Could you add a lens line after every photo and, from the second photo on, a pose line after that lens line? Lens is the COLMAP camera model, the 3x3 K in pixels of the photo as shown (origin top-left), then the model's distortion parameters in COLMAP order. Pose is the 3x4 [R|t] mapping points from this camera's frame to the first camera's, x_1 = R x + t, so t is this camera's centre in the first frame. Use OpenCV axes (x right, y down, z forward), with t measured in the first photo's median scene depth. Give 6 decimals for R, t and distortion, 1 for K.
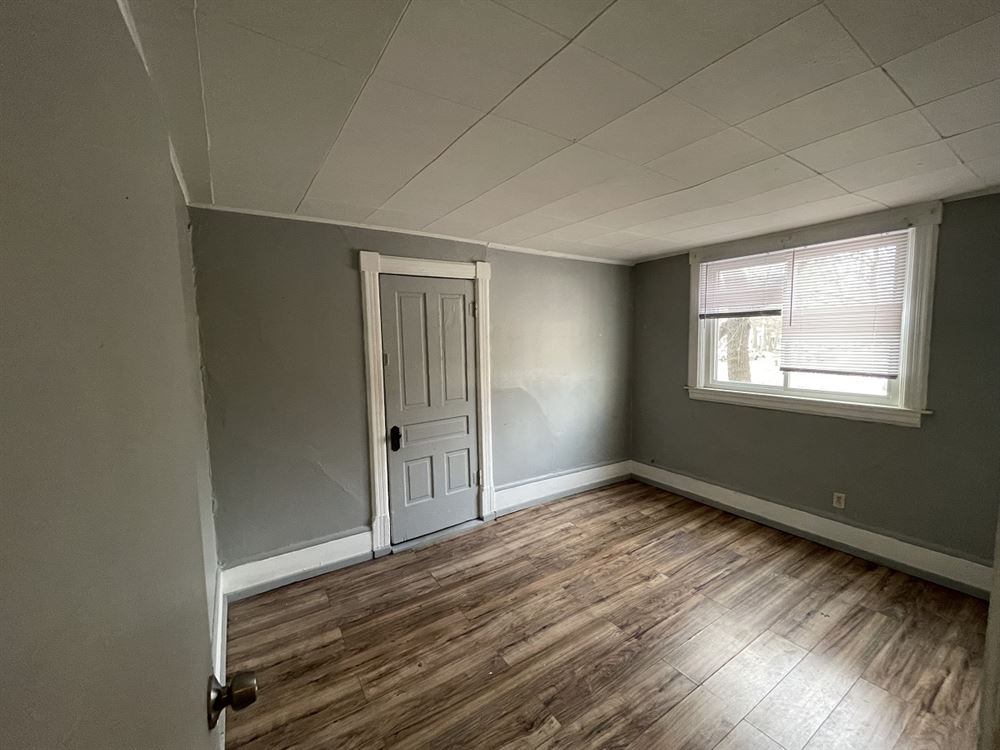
lens RADIAL K [[405.8, 0, 499.8], [0, 405.8, 373.7], [0, 0, 1]] dist [0.001605, 0.002156]
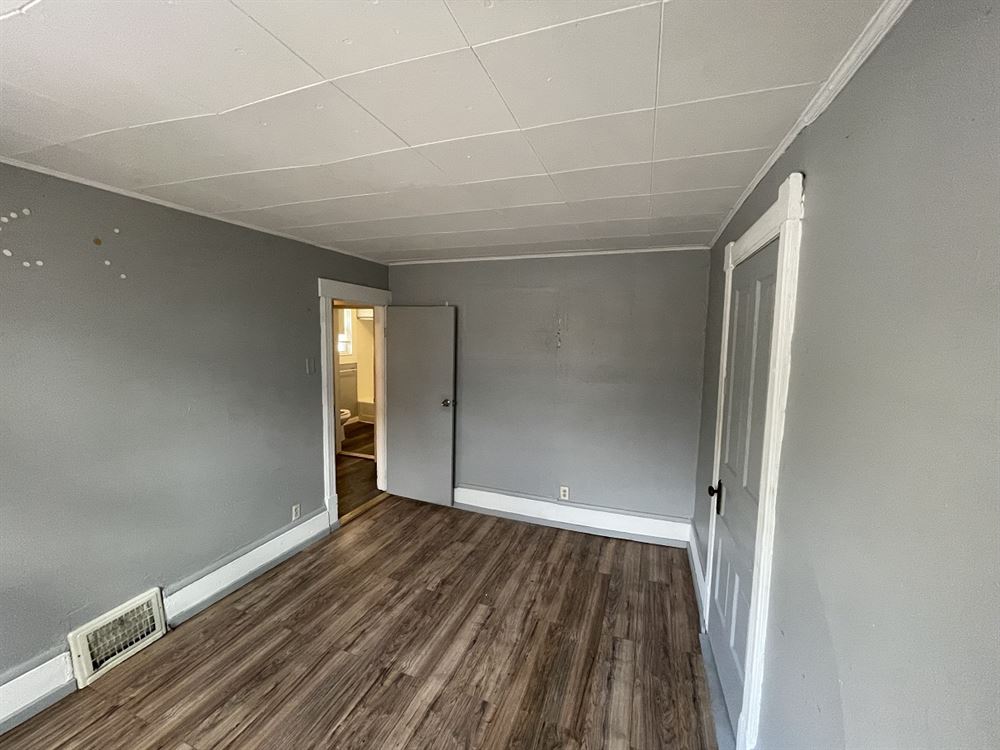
lens RADIAL K [[405.8, 0, 498.8], [0, 405.8, 372.9], [0, 0, 1]] dist [0.001605, 0.002156]
pose [[-0.798940, 0.059379, -0.598472, 0.629865], [-0.061482, 0.981836, 0.179493, -0.214643], [0.598260, 0.180200, -0.780777, 1.717718]]
